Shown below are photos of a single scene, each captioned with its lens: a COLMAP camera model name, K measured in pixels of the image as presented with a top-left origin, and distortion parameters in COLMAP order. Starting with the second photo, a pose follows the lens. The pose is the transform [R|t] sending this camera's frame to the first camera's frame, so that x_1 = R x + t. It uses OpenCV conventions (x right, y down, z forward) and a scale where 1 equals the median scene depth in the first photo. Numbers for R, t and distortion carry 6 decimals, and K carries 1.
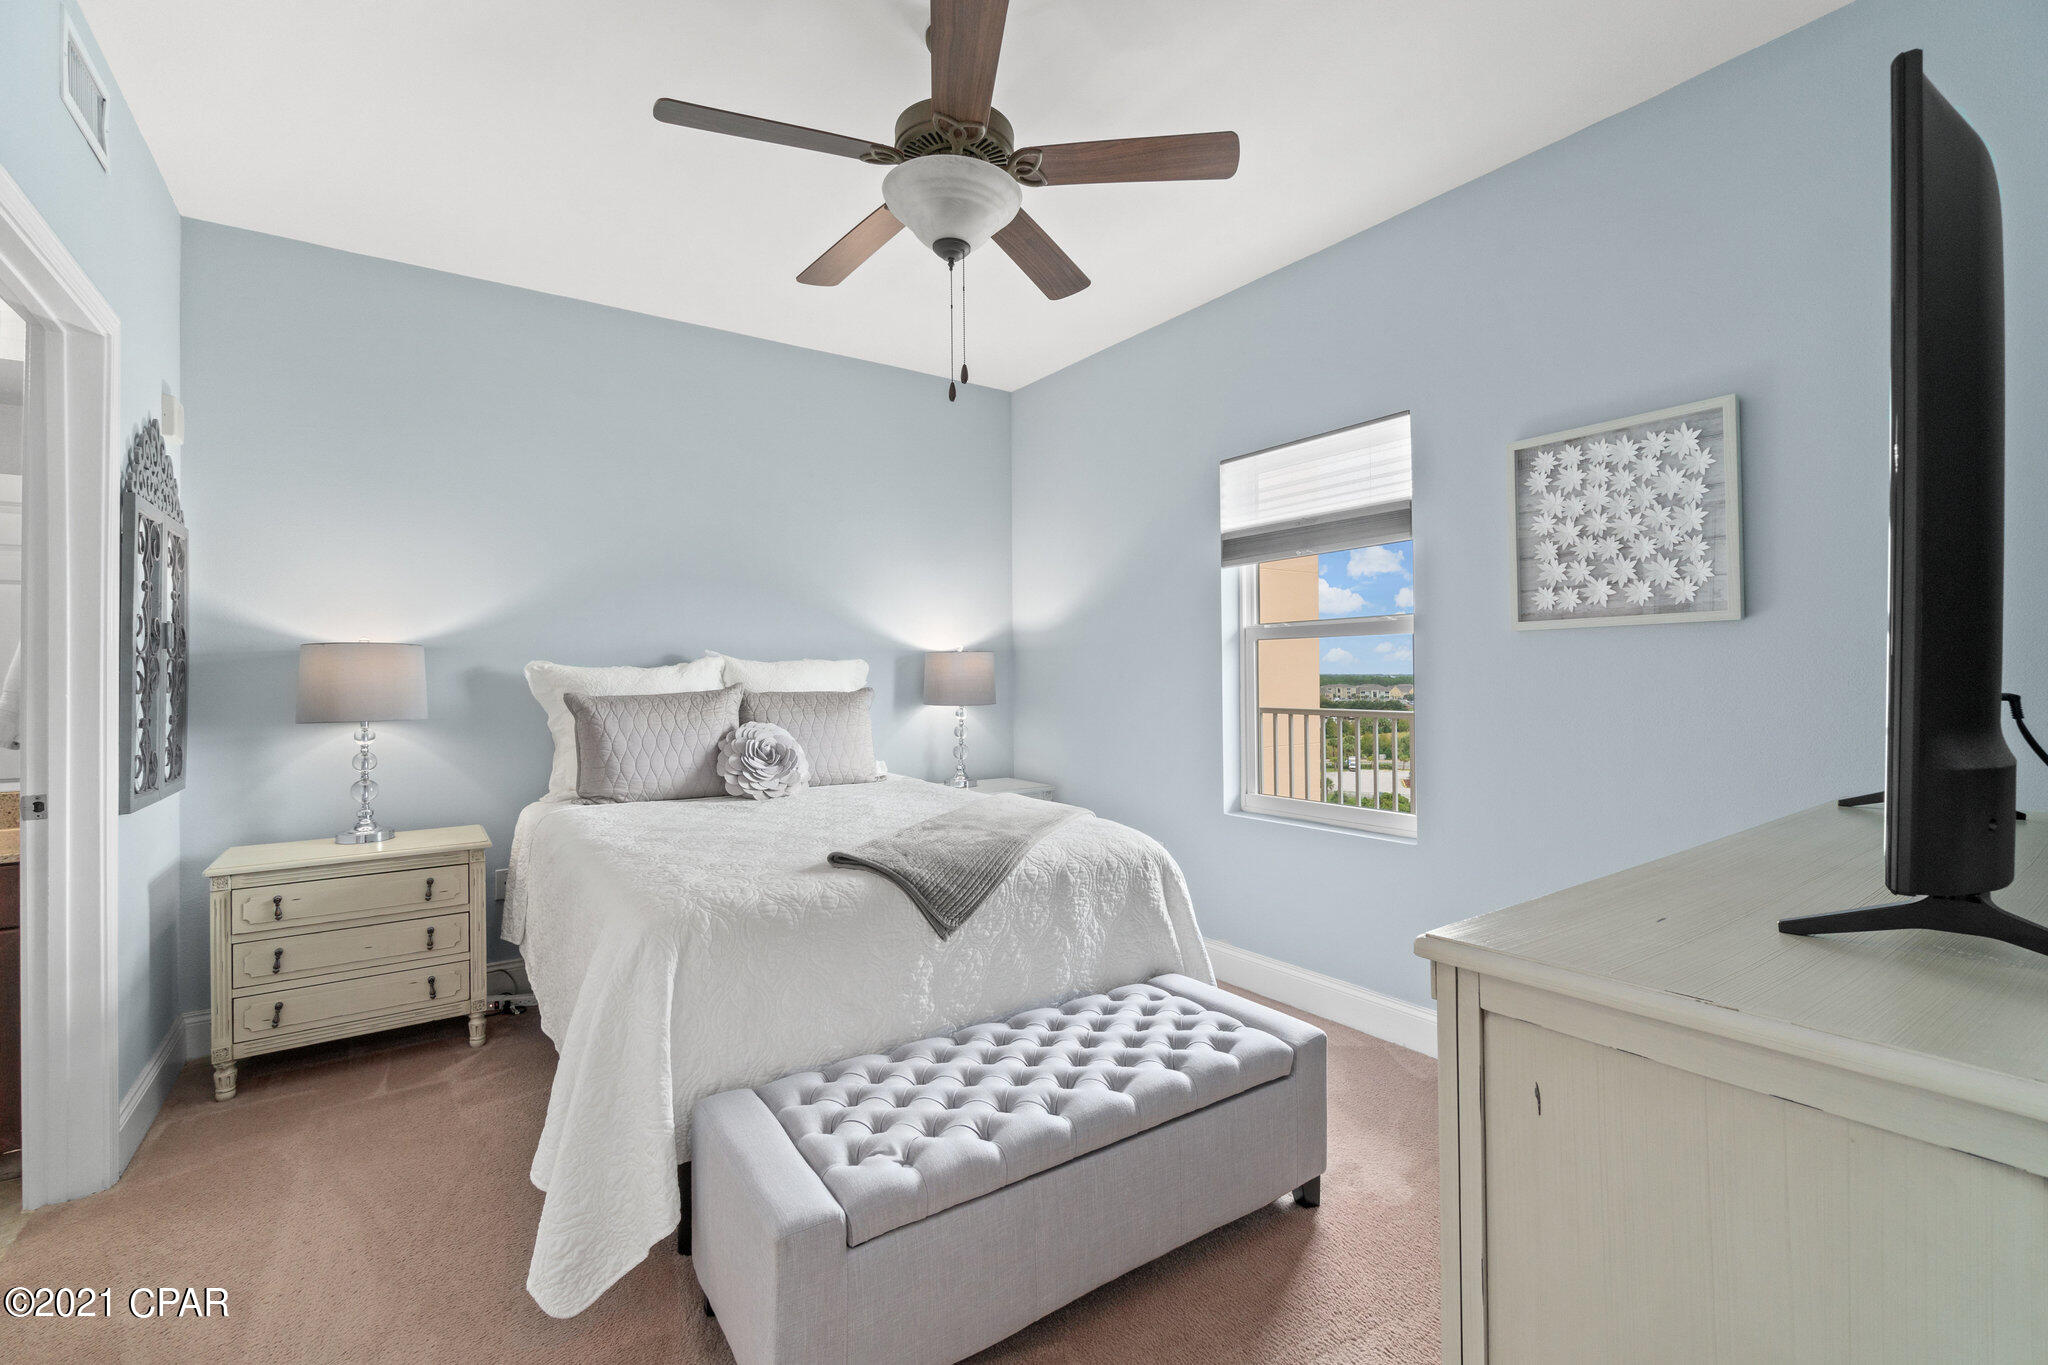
lens RADIAL K [[882.3, 0, 1021.2], [0, 882.3, 675.1], [0, 0, 1]] dist [-0.005249, 0.001671]
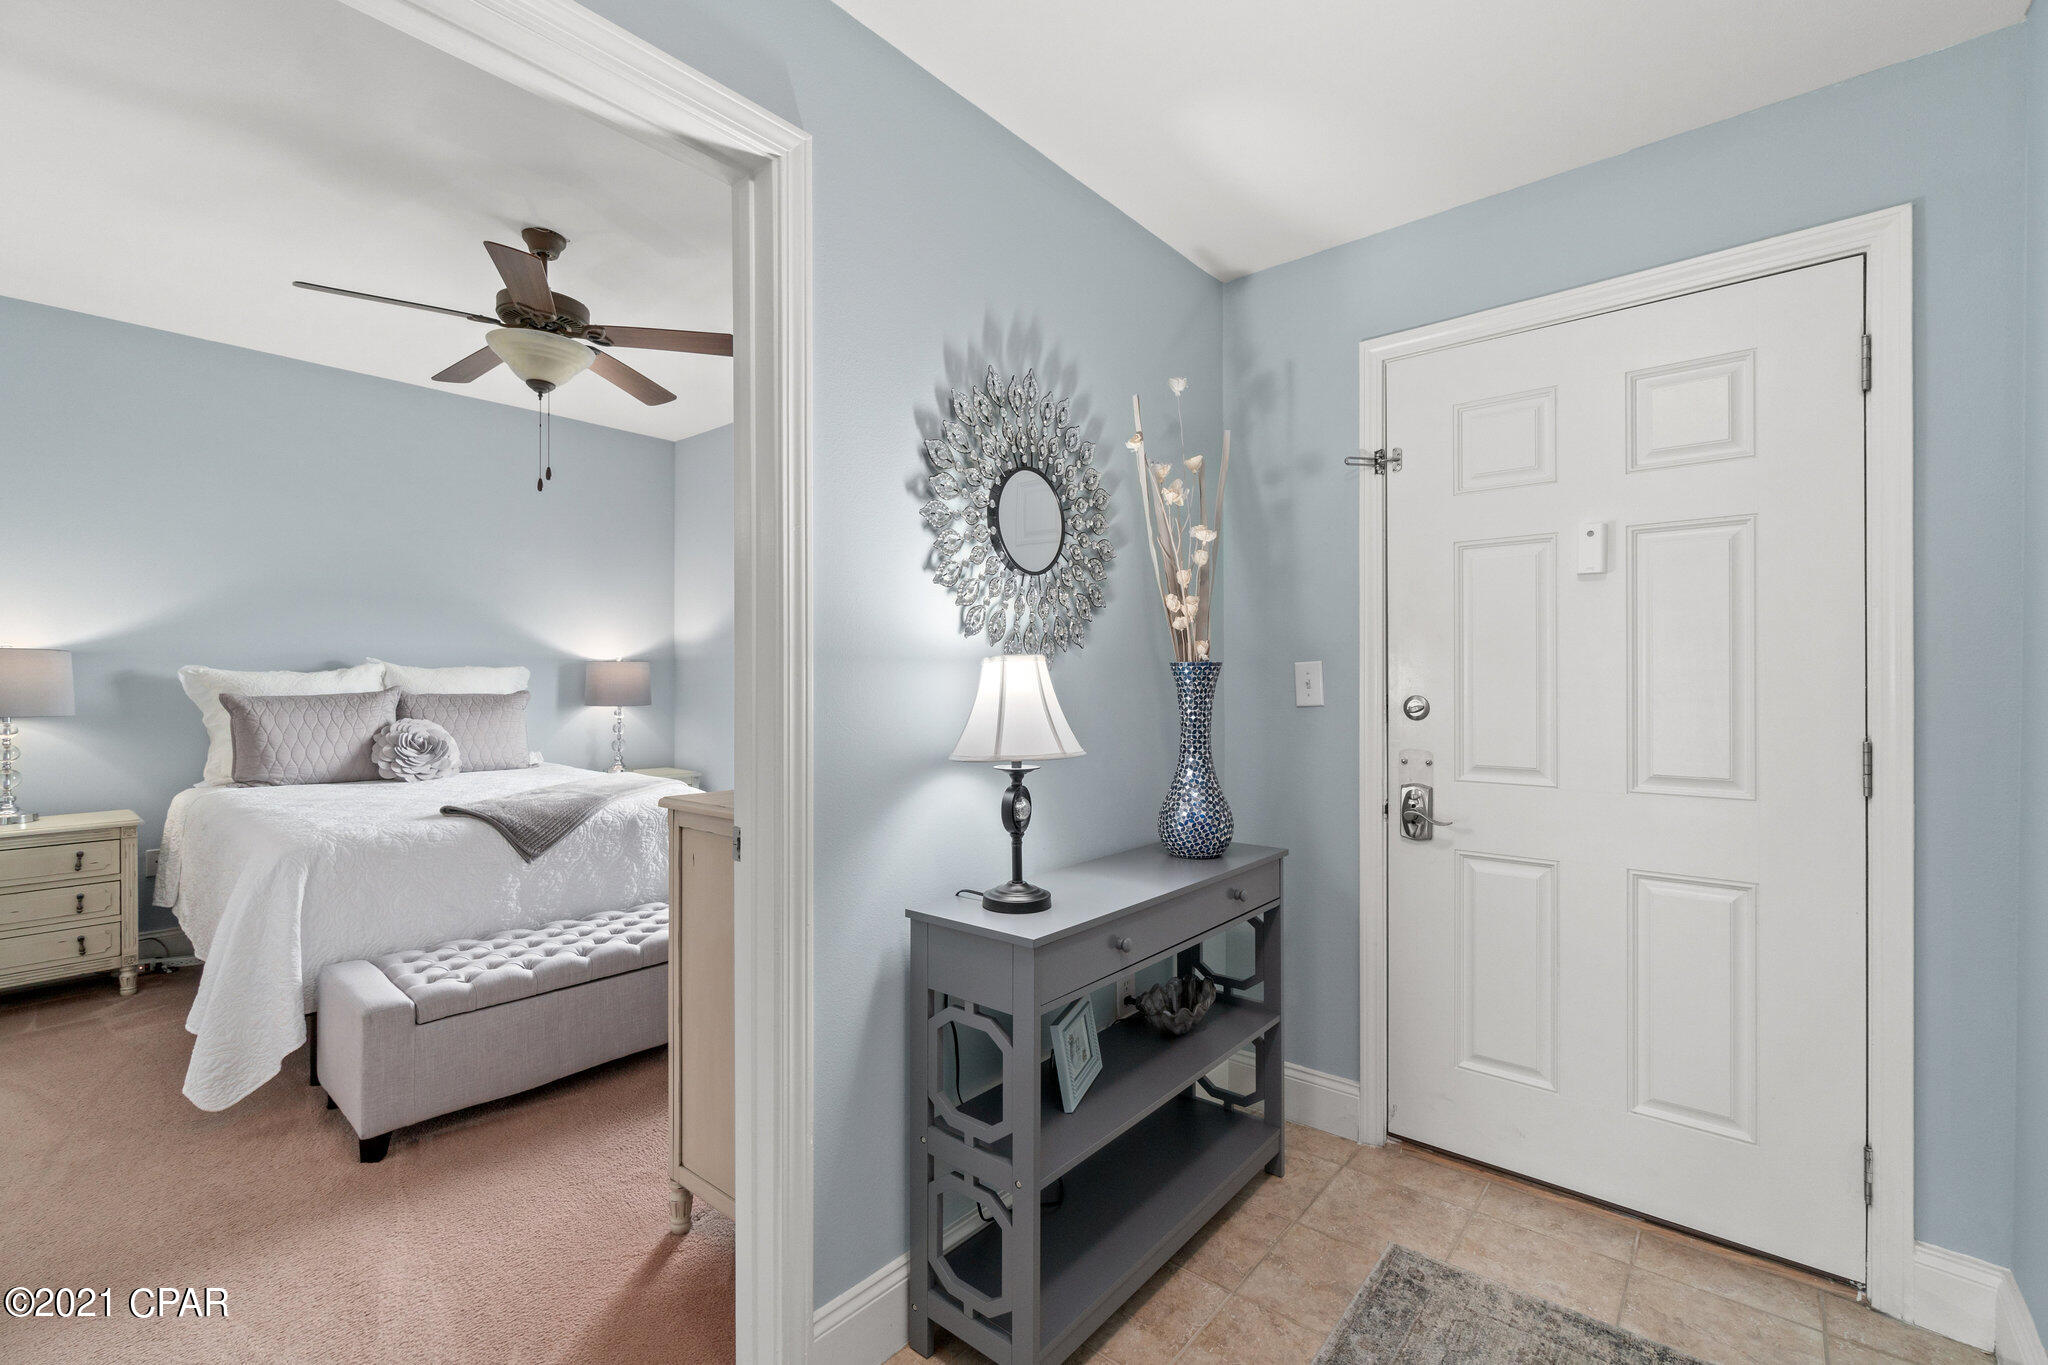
lens RADIAL K [[882.3, 0, 1026.5], [0, 882.3, 686.5], [0, 0, 1]] dist [-0.005249, 0.001671]
pose [[0.966697, 0.006679, 0.255838, 0.233054], [-0.008075, 0.999958, 0.004407, -0.002816], [-0.255797, -0.006327, 0.966710, -0.429852]]
